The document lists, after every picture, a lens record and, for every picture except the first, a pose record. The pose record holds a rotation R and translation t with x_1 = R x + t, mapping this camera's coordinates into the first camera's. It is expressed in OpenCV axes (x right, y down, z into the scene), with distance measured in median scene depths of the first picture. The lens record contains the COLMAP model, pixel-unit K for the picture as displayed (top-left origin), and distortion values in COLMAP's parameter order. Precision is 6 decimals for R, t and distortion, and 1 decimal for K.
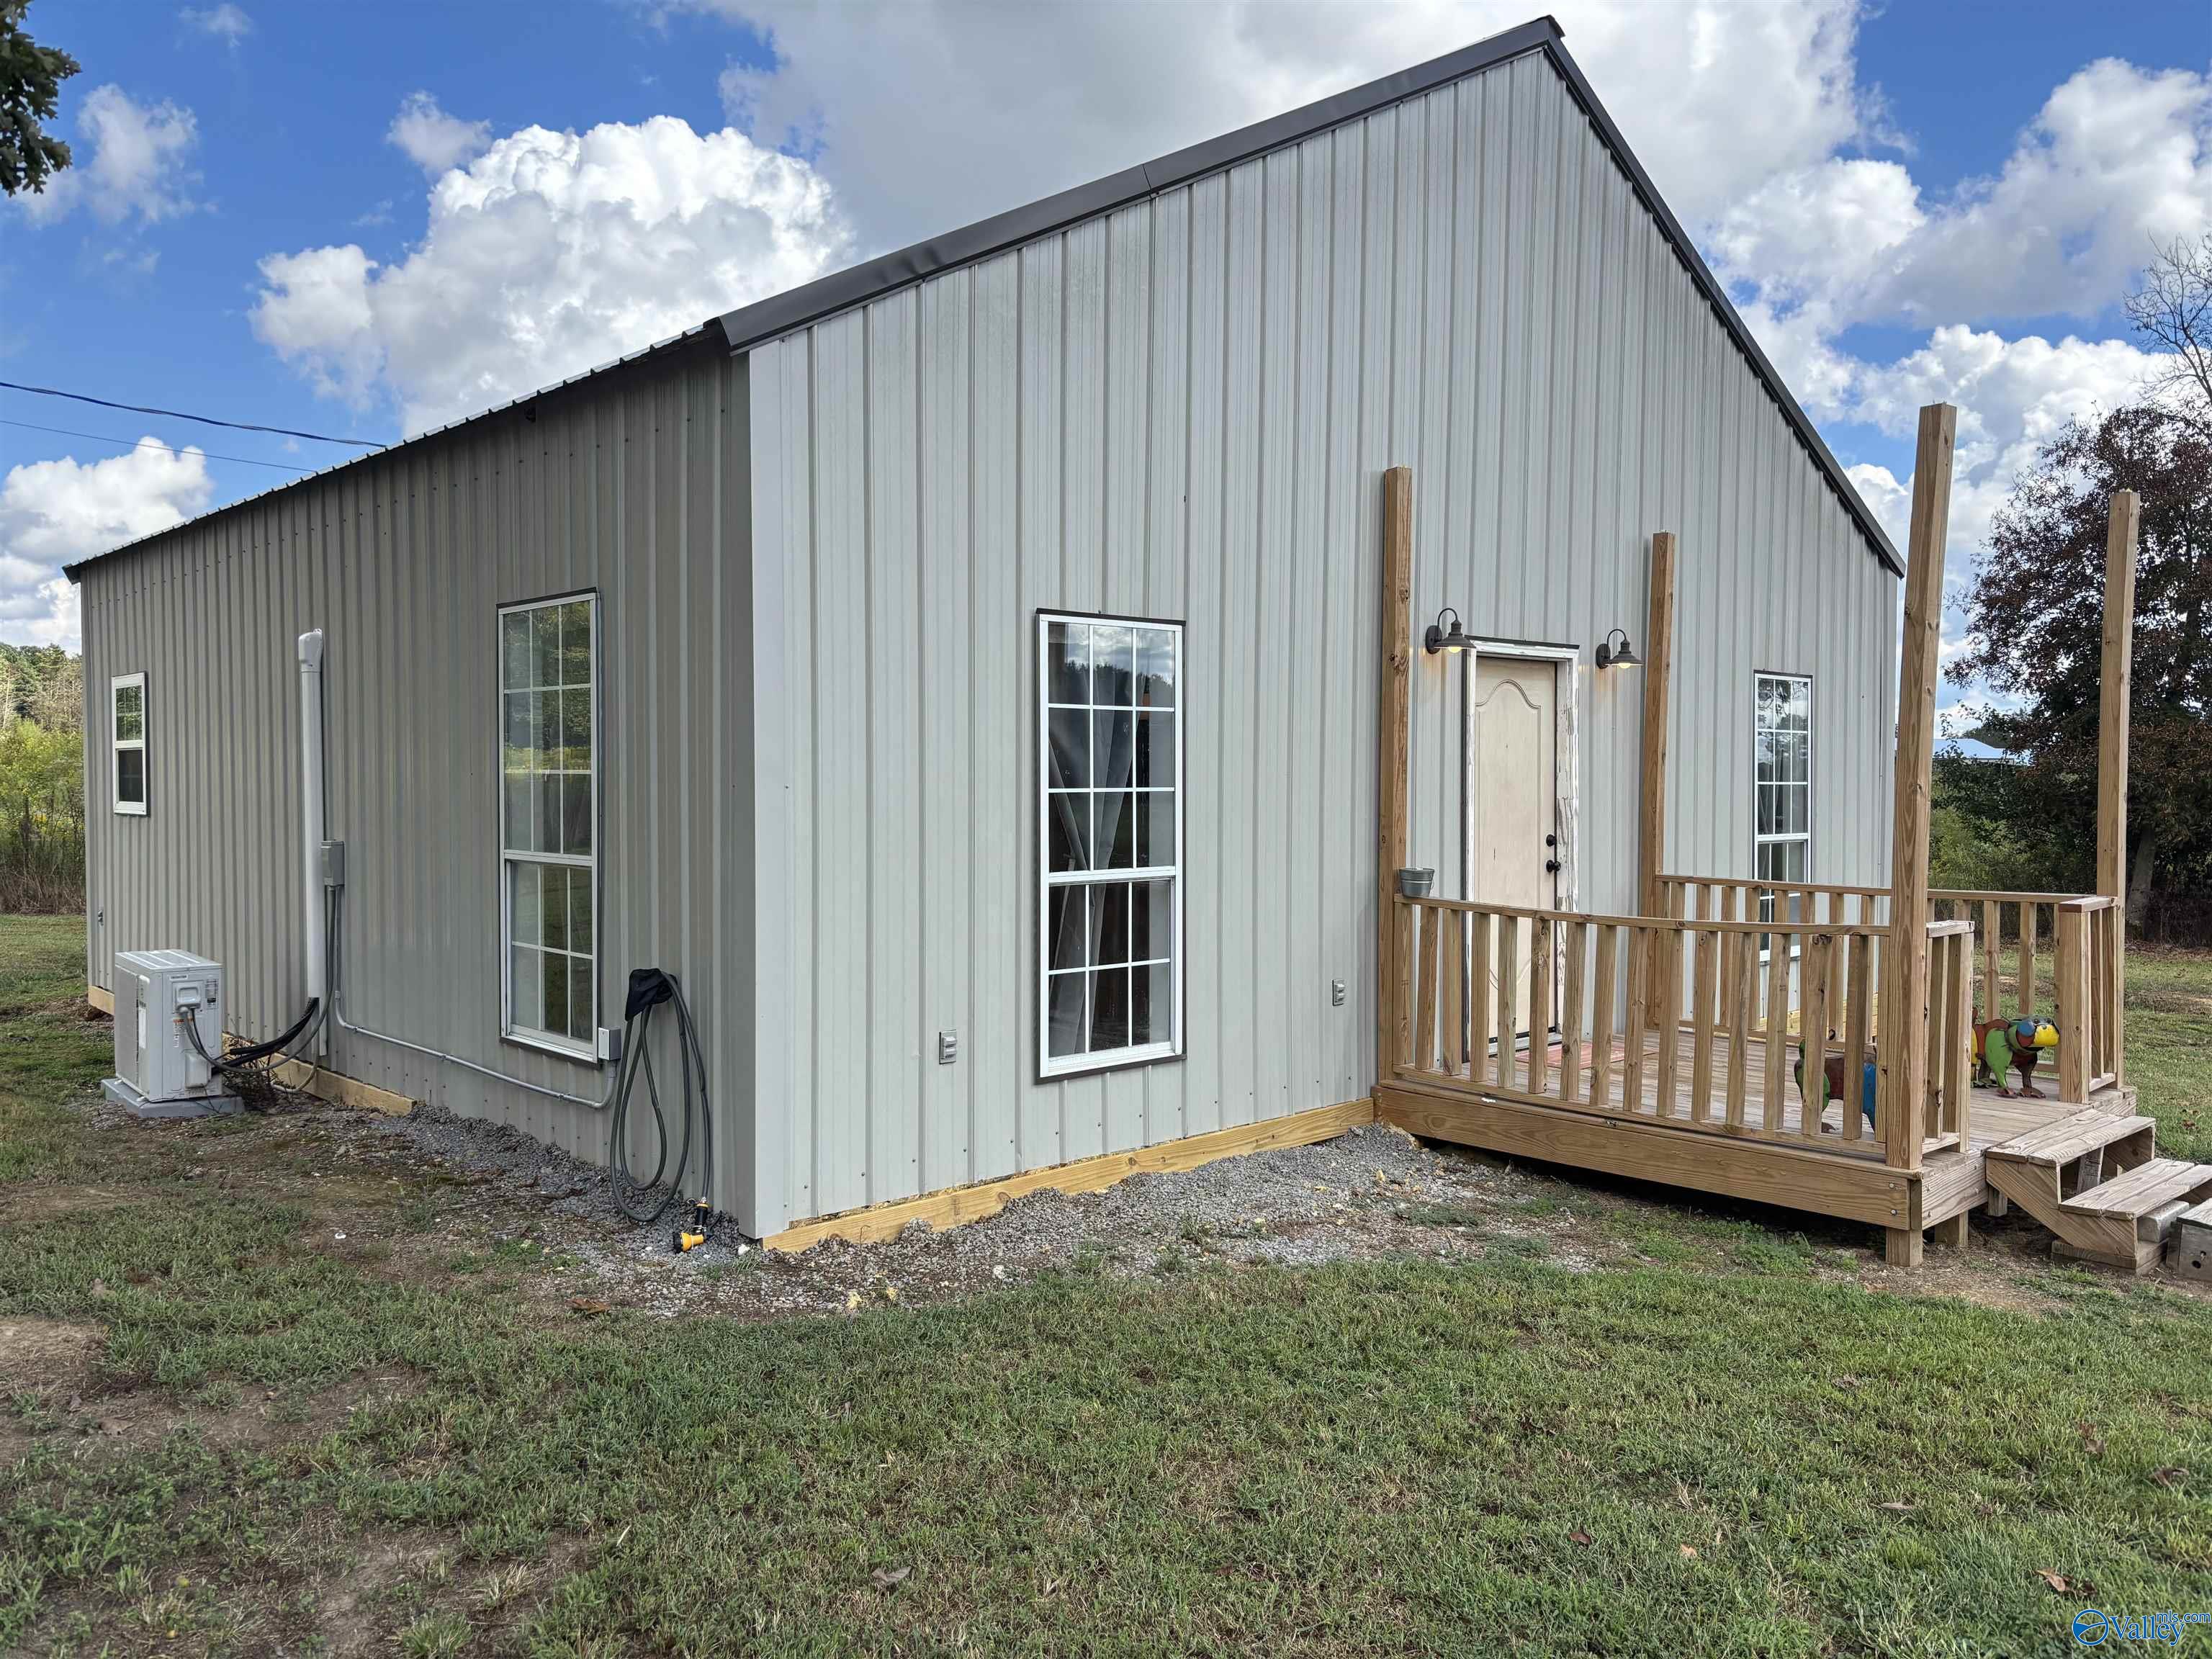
lens RADIAL K [[1677.5, 0, 1102.6], [0, 1677.5, 836.6], [0, 0, 1]] dist [0.030256, -0.052405]
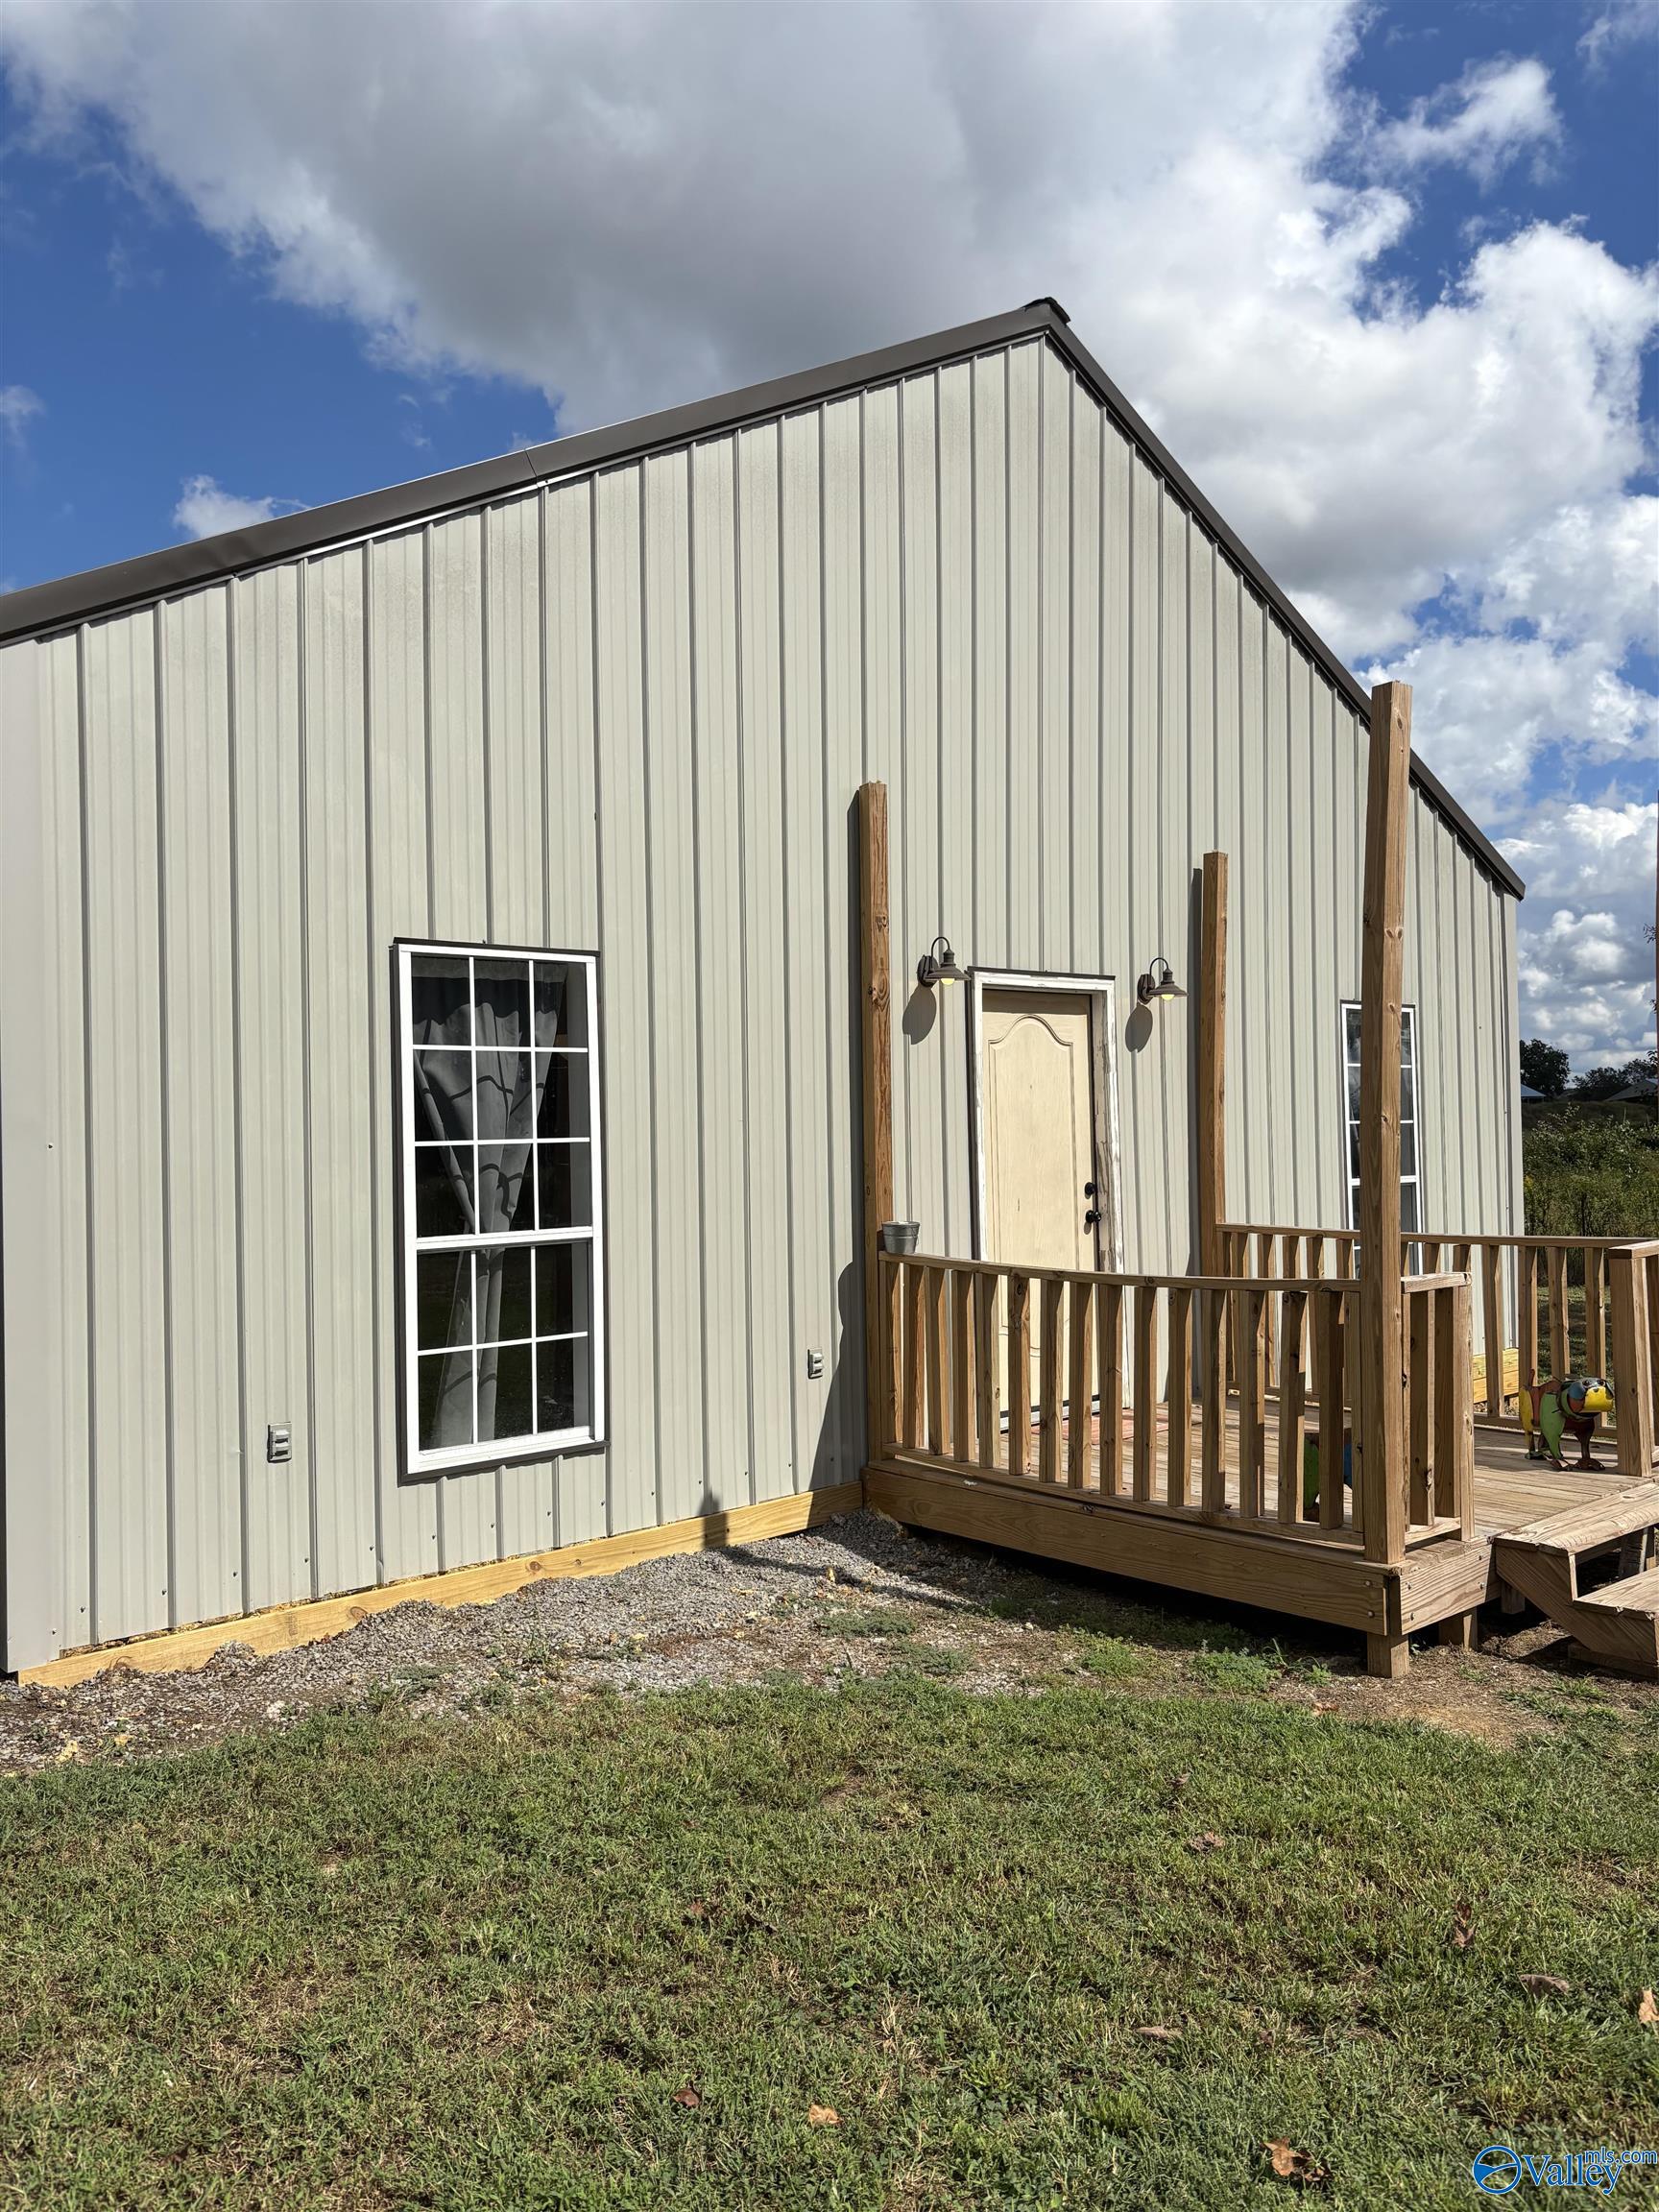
lens RADIAL K [[1677.5, 0, 850.2], [0, 1677.5, 1124.9], [0, 0, 1]] dist [0.030256, -0.052405]
pose [[0.999653, -0.020681, -0.016308, 0.208274], [0.019953, 0.998850, -0.043601, 0.005550], [0.017191, 0.043261, 0.998916, 0.118831]]
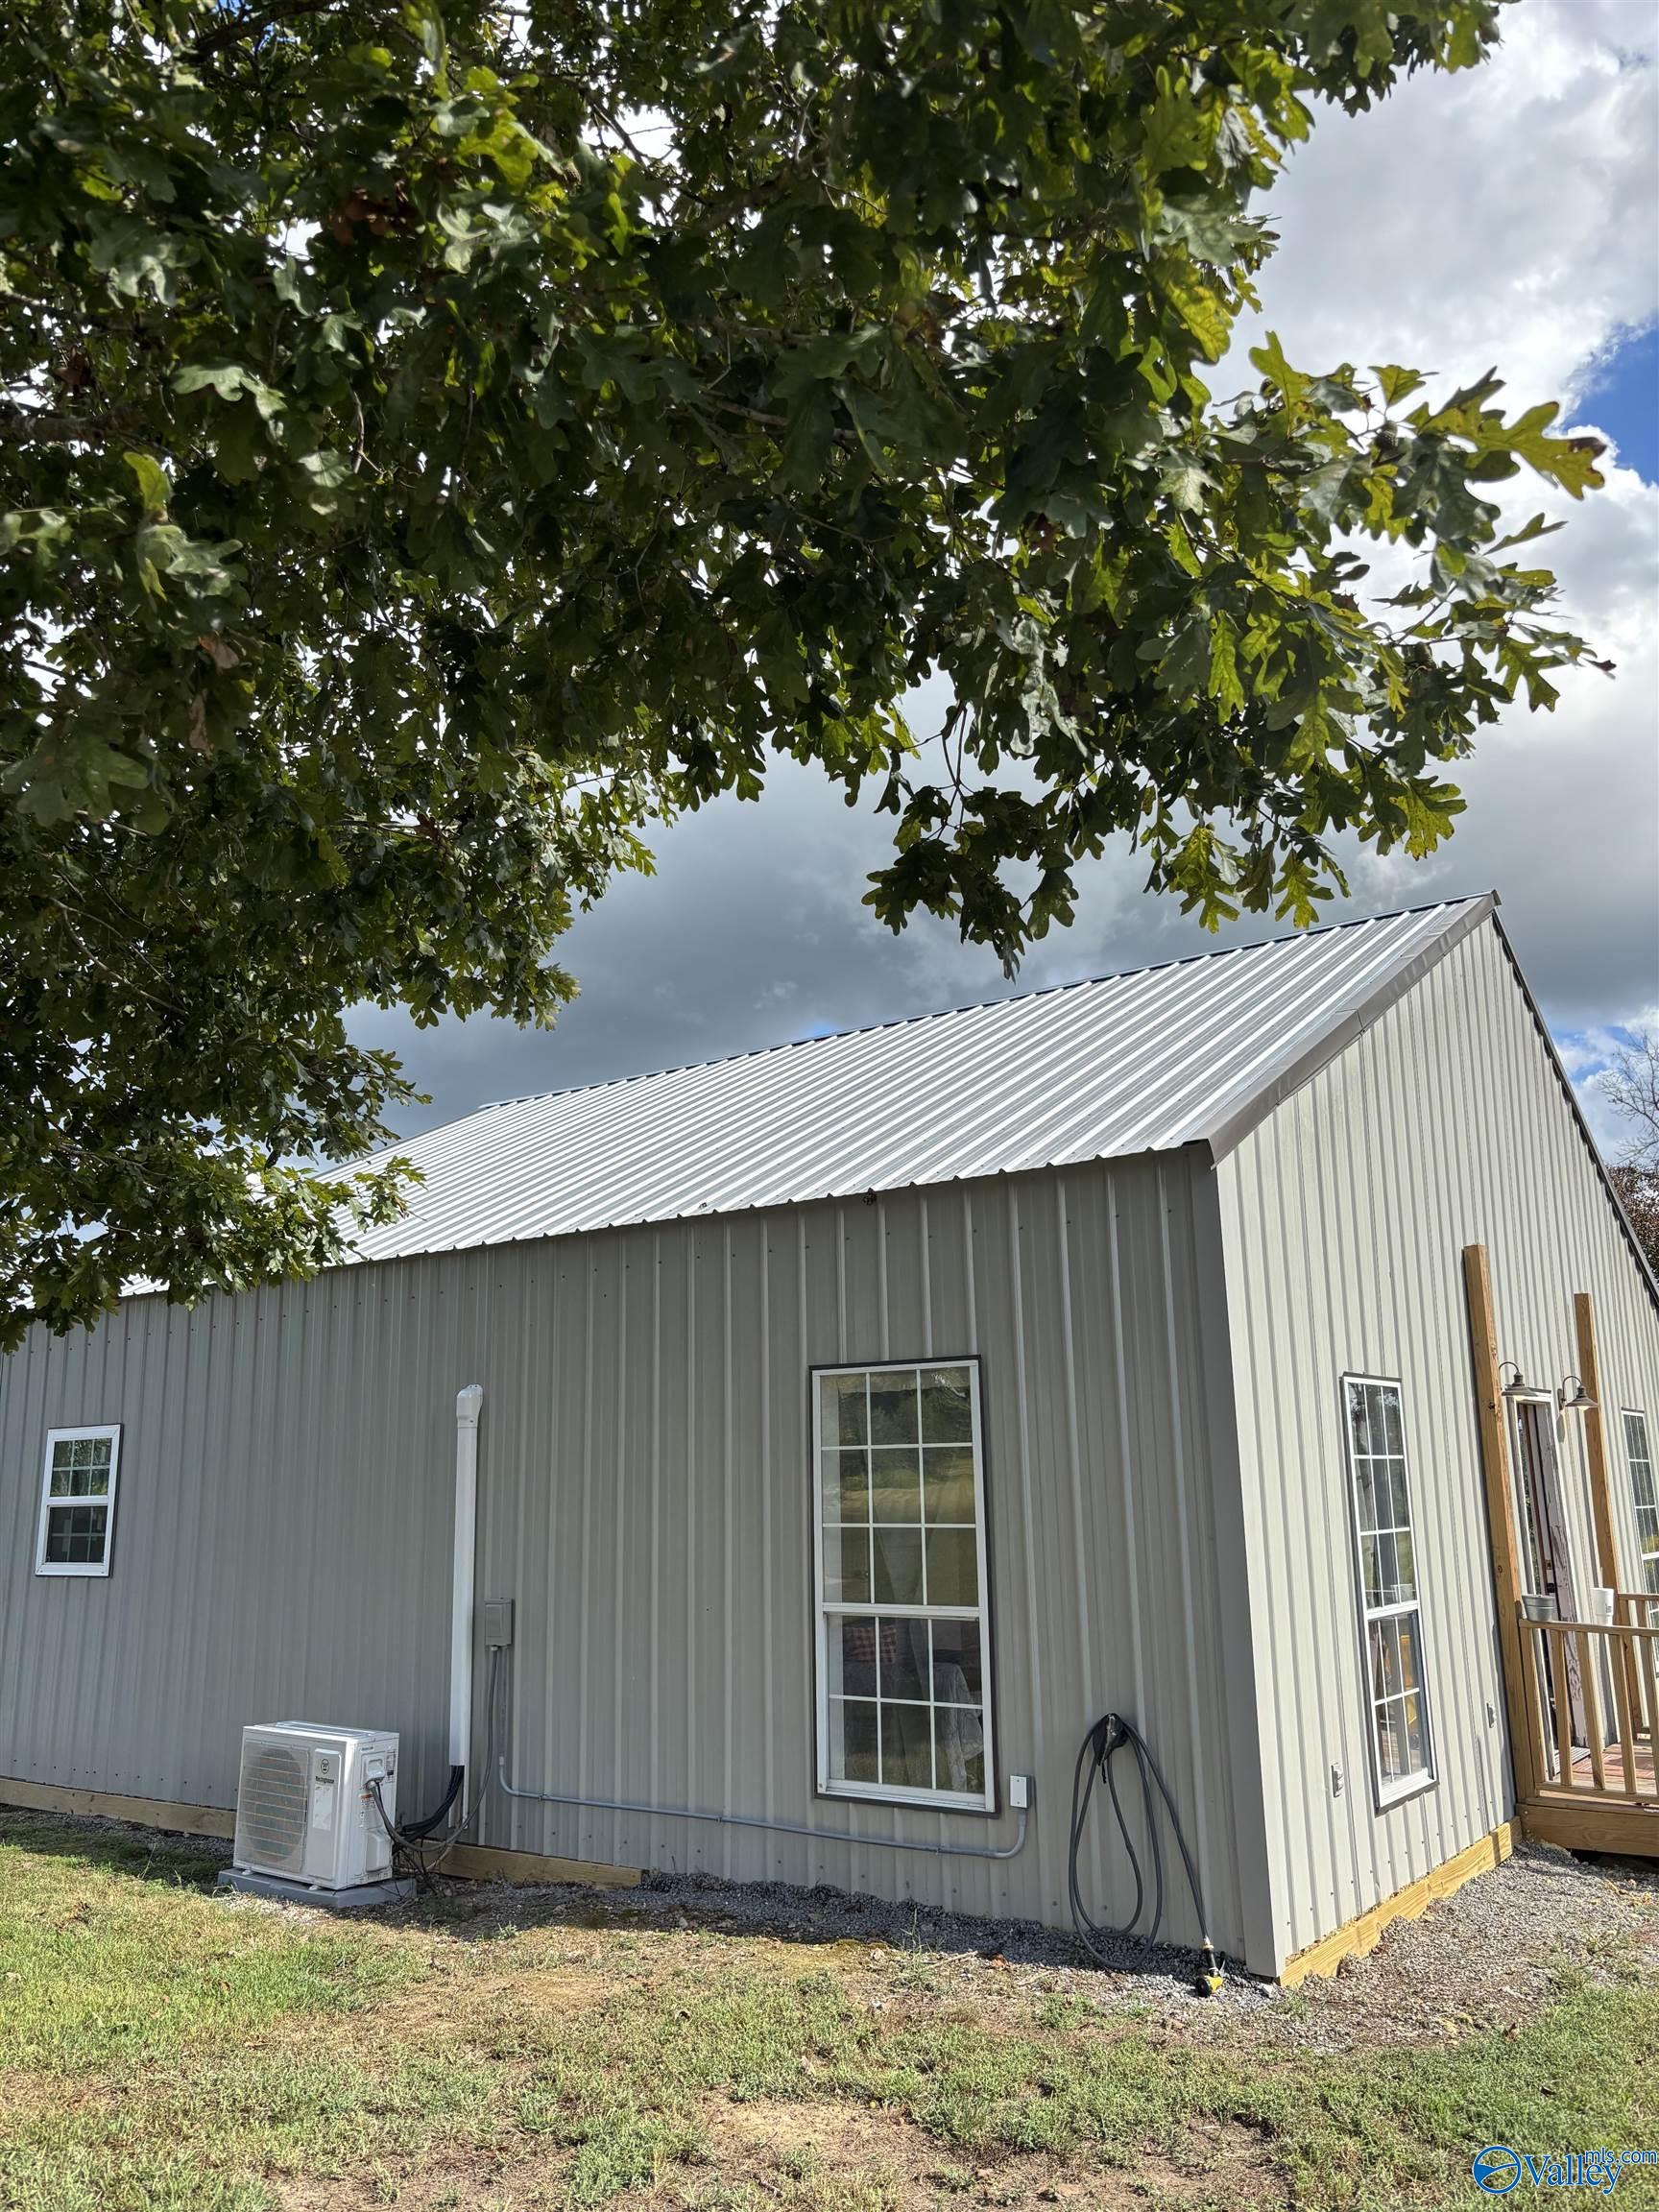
lens RADIAL K [[1677.5, 0, 824.4], [0, 1677.5, 1107.7], [0, 0, 1]] dist [0.030256, -0.052405]
pose [[0.982614, 0.023595, 0.184153, -0.596846], [0.025541, 0.965281, -0.259960, -0.018128], [-0.183893, 0.260144, 0.947897, -0.084320]]
